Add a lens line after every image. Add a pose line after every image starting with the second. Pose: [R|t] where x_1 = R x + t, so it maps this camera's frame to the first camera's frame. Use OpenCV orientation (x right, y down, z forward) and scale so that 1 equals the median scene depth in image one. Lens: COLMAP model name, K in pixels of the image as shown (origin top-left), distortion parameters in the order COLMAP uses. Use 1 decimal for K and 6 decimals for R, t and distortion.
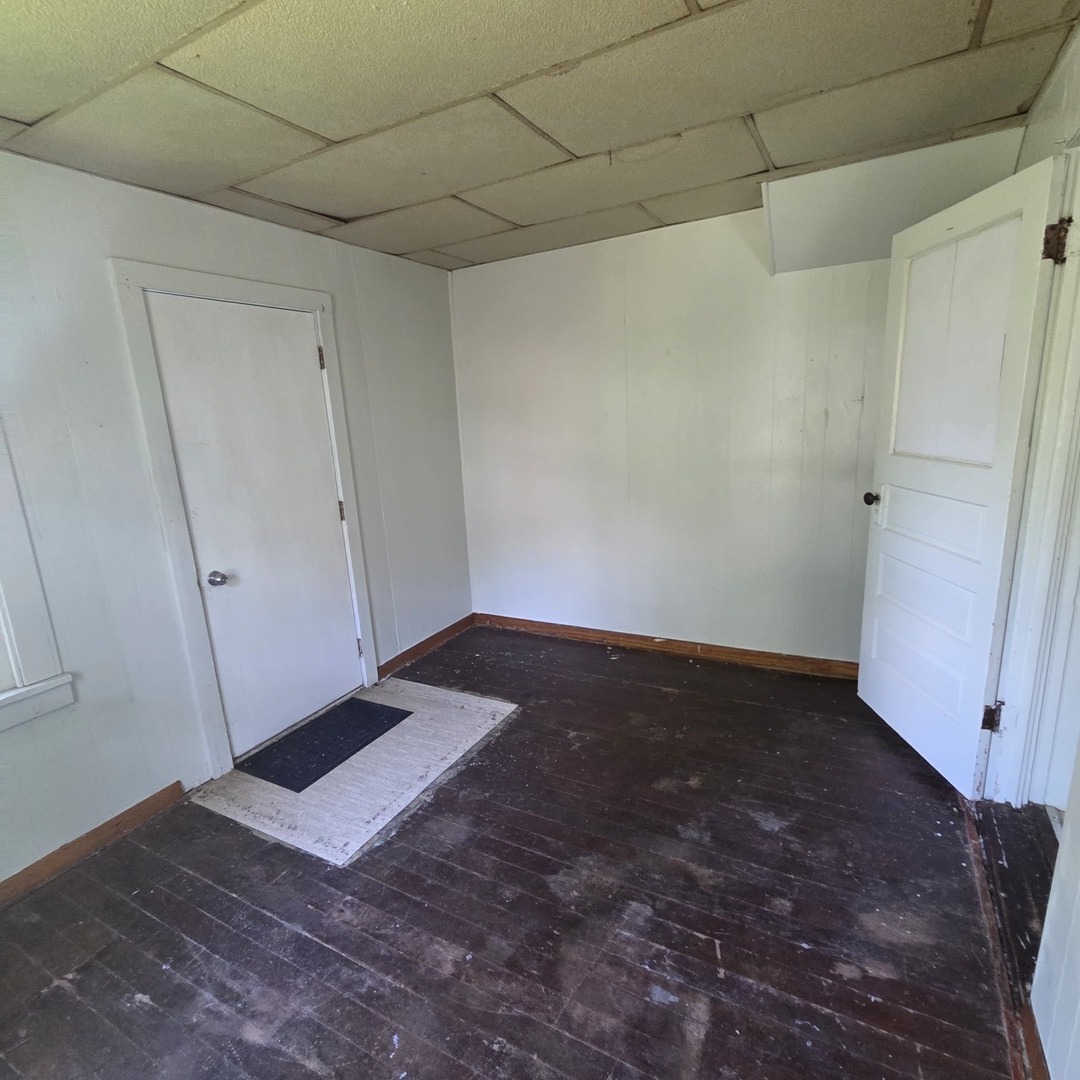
lens RADIAL K [[588.0, 0, 545.4], [0, 588.0, 540.2], [0, 0, 1]] dist [0.002012, -0.001488]
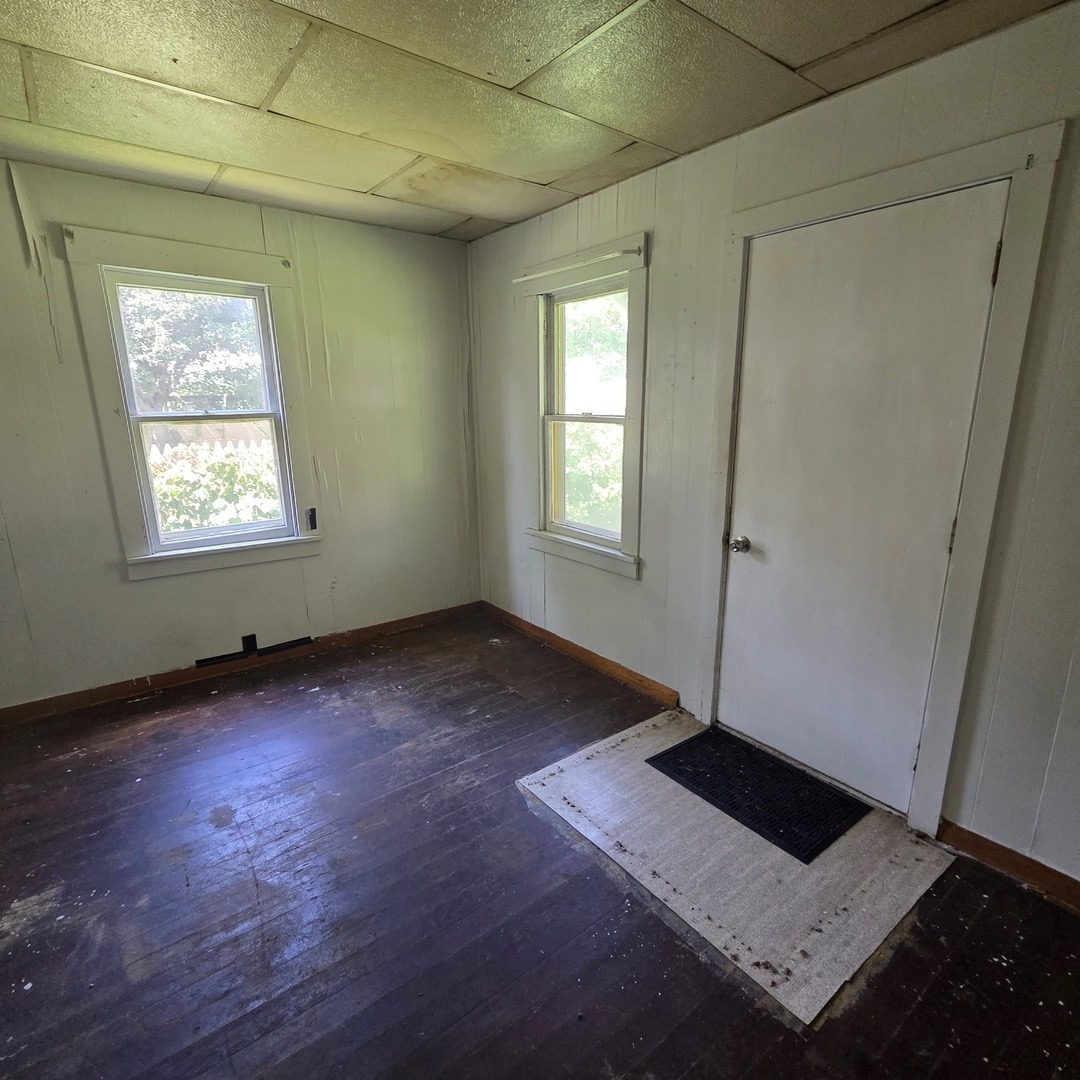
lens RADIAL K [[588.0, 0, 545.4], [0, 588.0, 540.2], [0, 0, 1]] dist [0.002012, -0.001488]
pose [[-0.392843, 0.274954, -0.877539, 0.420443], [-0.178293, 0.913377, 0.365998, -0.246337], [0.902157, 0.300238, -0.309791, 1.071560]]
